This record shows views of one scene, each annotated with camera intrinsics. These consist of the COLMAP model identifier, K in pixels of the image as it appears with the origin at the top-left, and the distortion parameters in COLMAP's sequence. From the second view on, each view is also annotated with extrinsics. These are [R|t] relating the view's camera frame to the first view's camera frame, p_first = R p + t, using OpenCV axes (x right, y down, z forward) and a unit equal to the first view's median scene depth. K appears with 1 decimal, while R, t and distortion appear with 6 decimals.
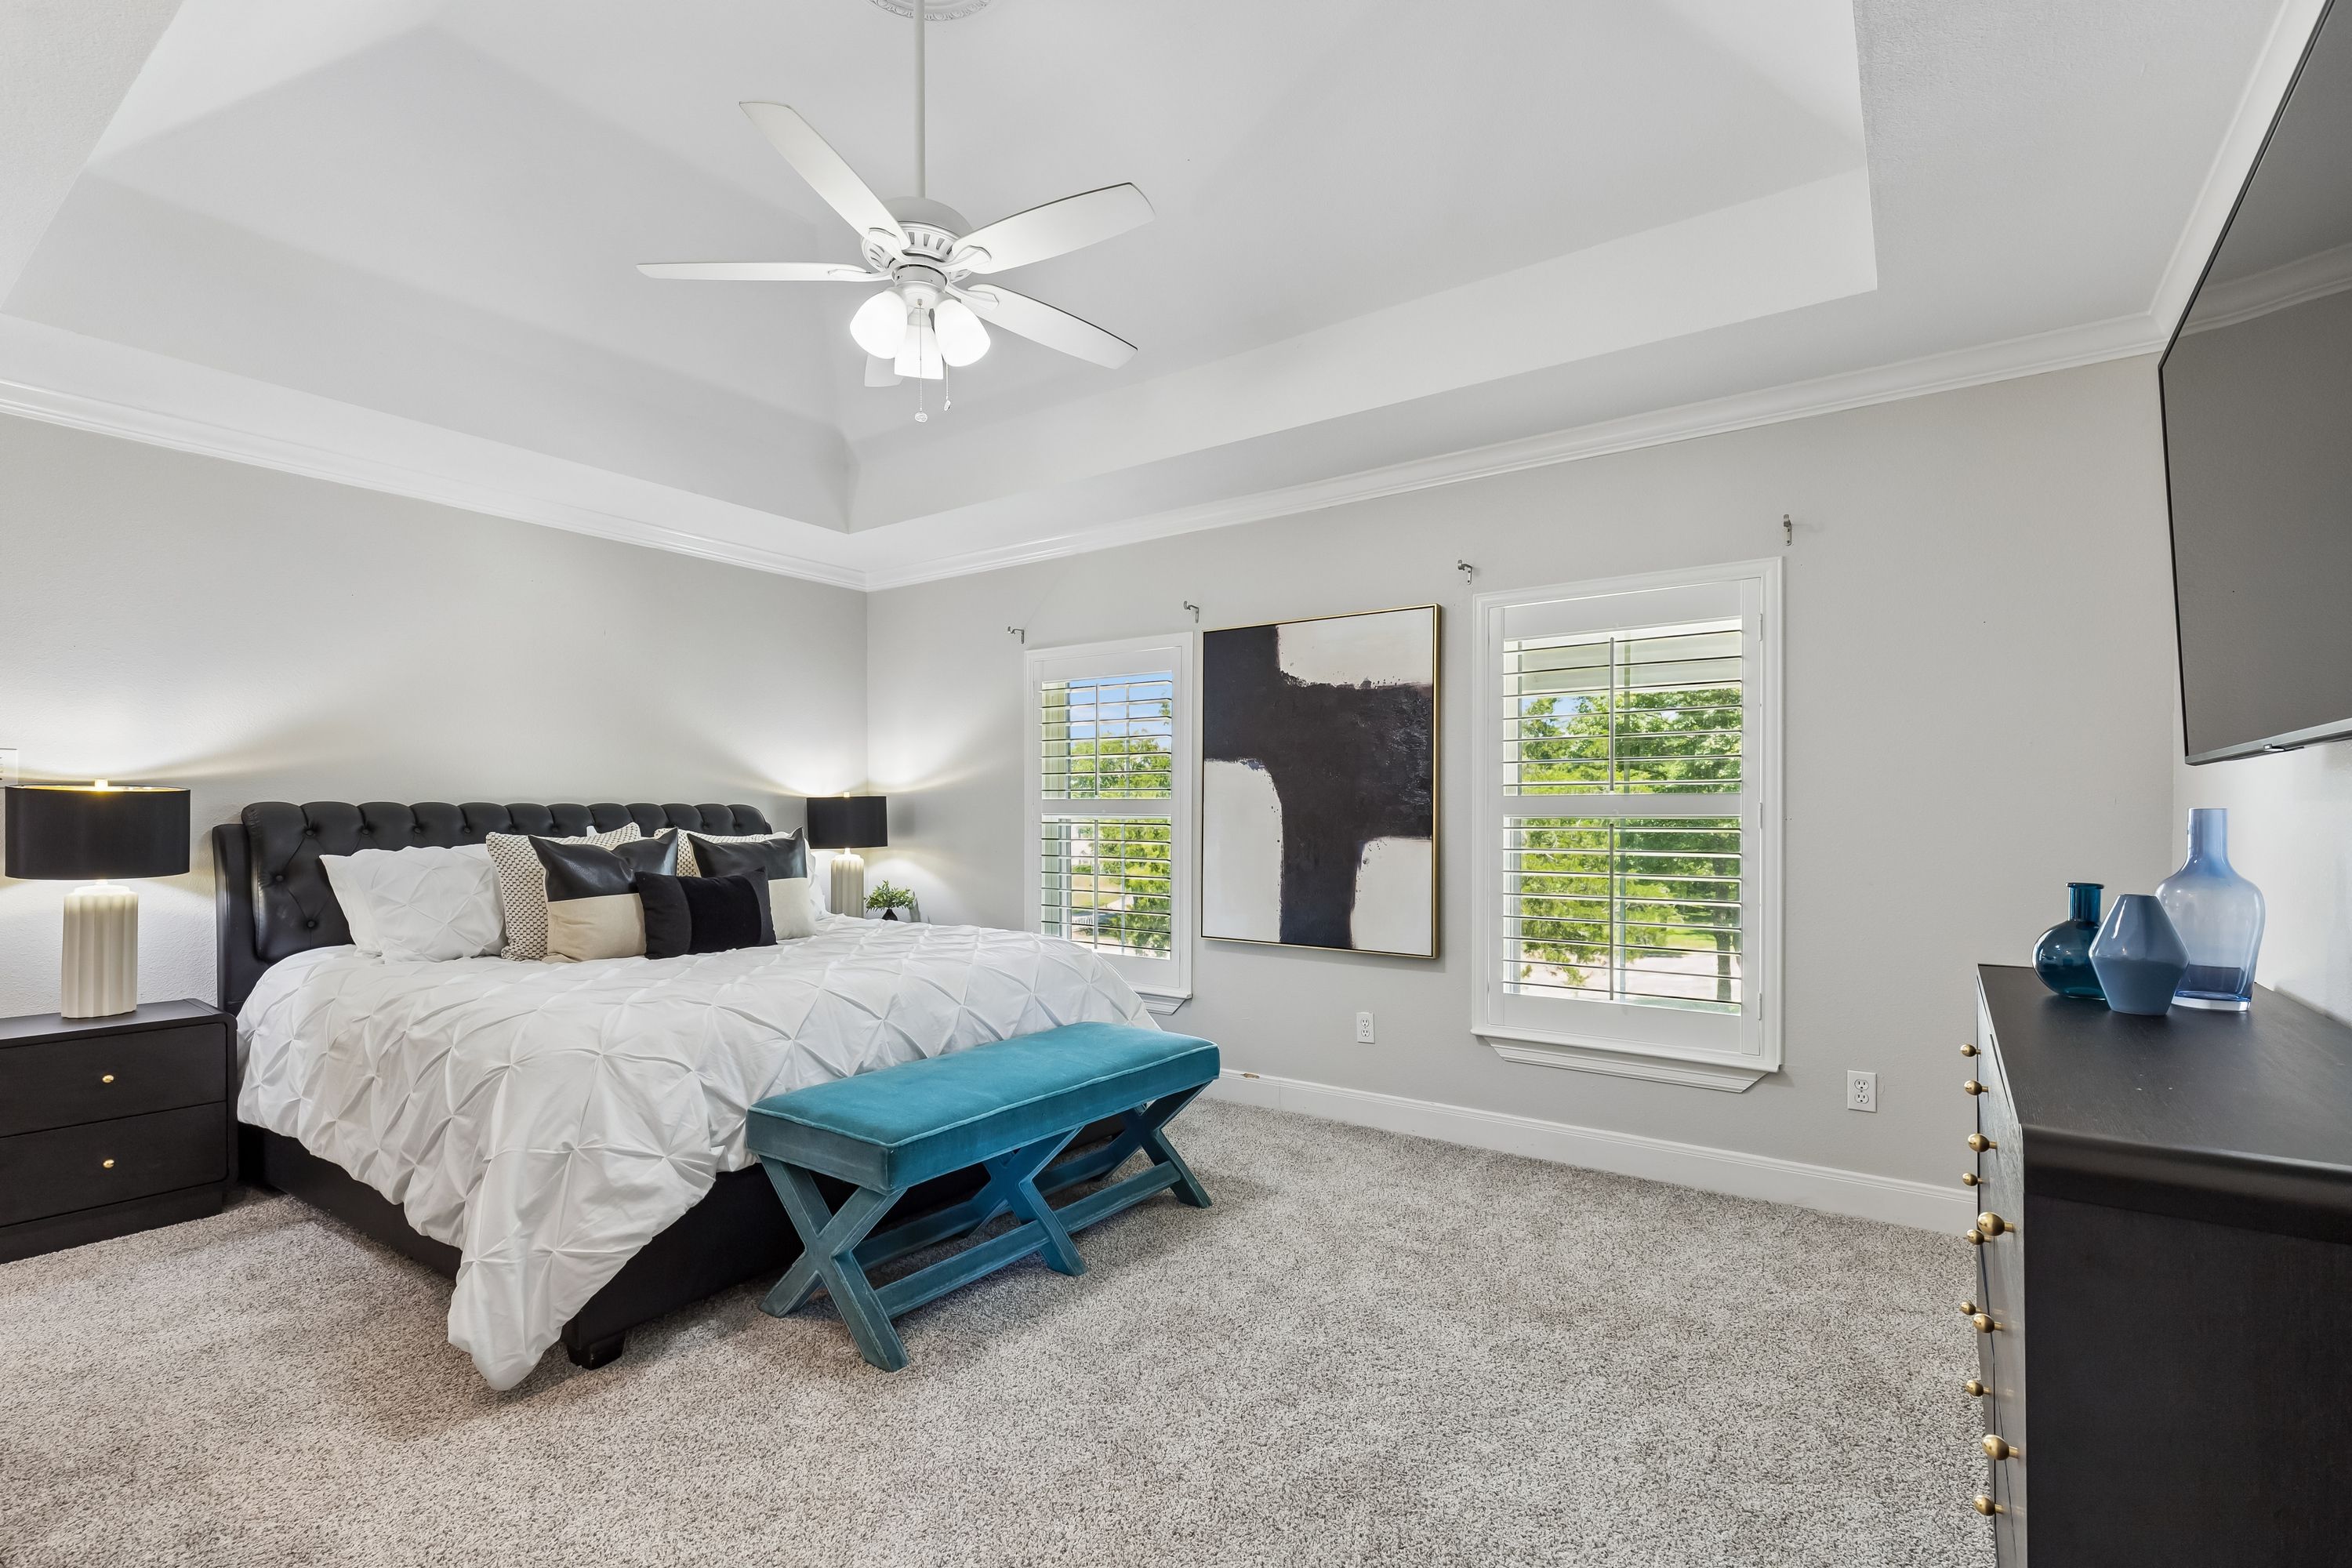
lens RADIAL K [[1061.6, 0, 1158.3], [0, 1061.6, 809.1], [0, 0, 1]] dist [0.008047, -0.000485]
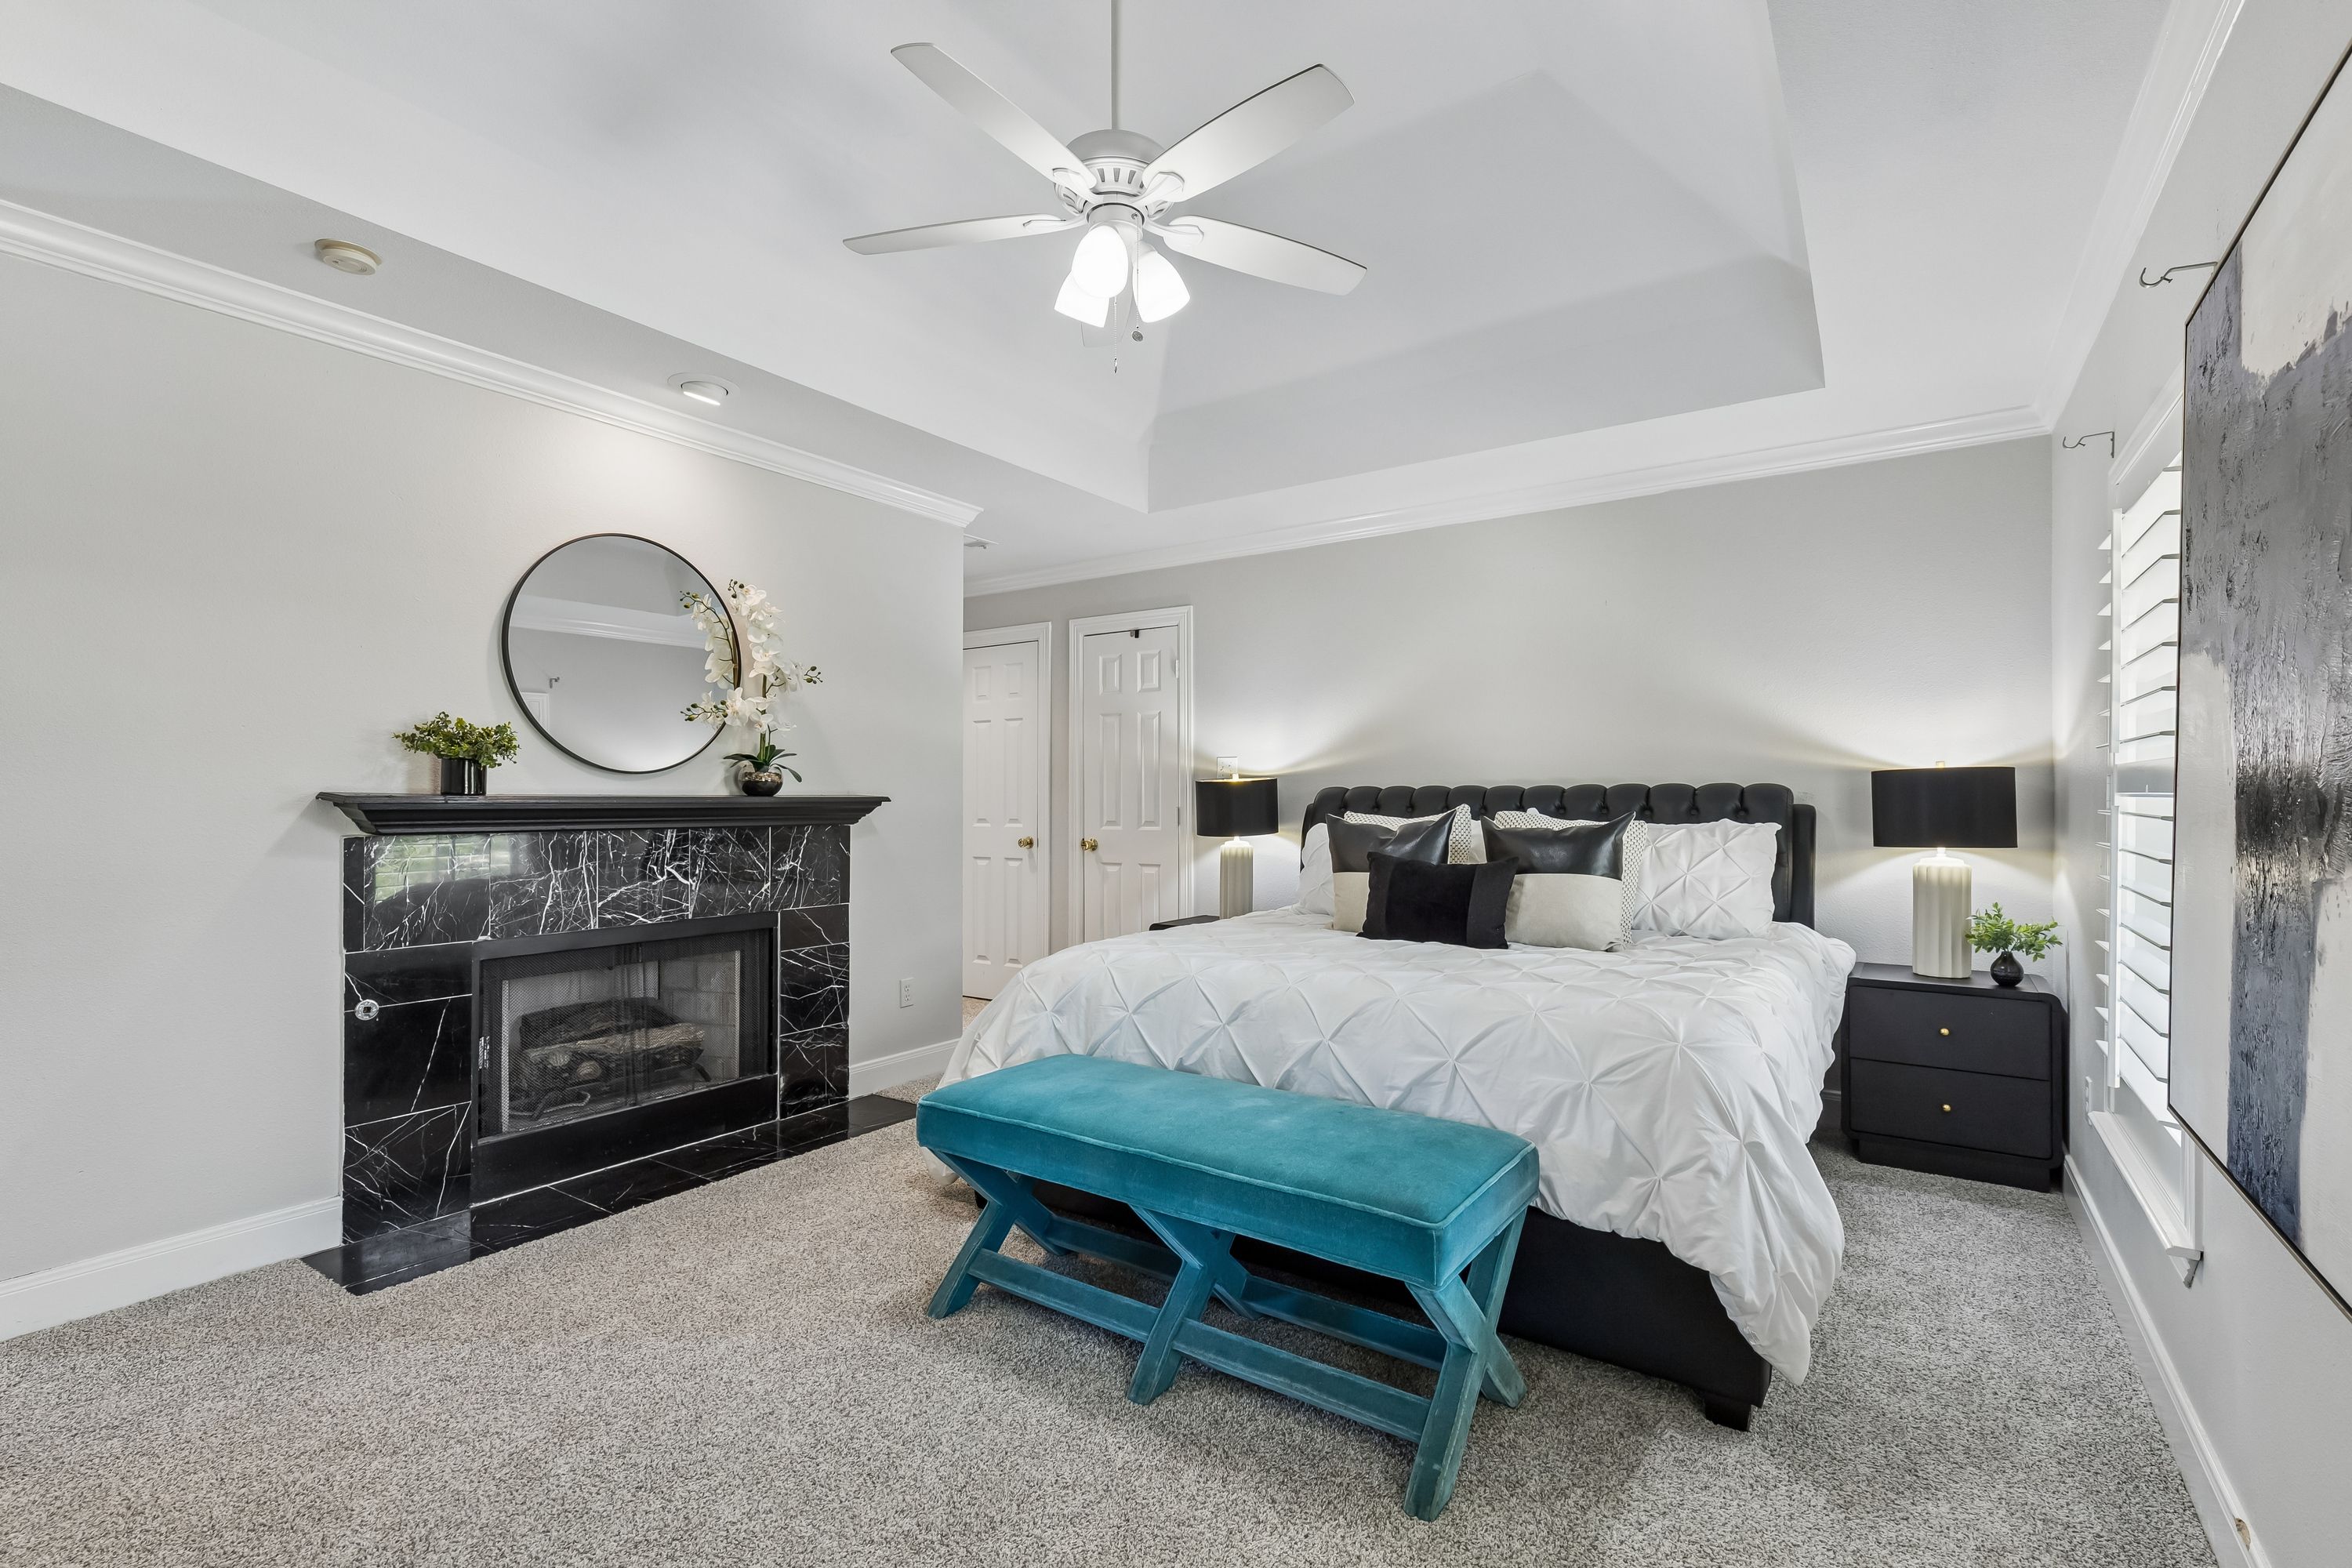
lens RADIAL K [[1061.6, 0, 1158.5], [0, 1061.6, 773.6], [0, 0, 1]] dist [0.008047, -0.000485]
pose [[0.030794, -0.020506, -0.999315, 0.574909], [0.005289, 0.999779, -0.020352, 0.003663], [0.999512, -0.004659, 0.030896, 0.820498]]
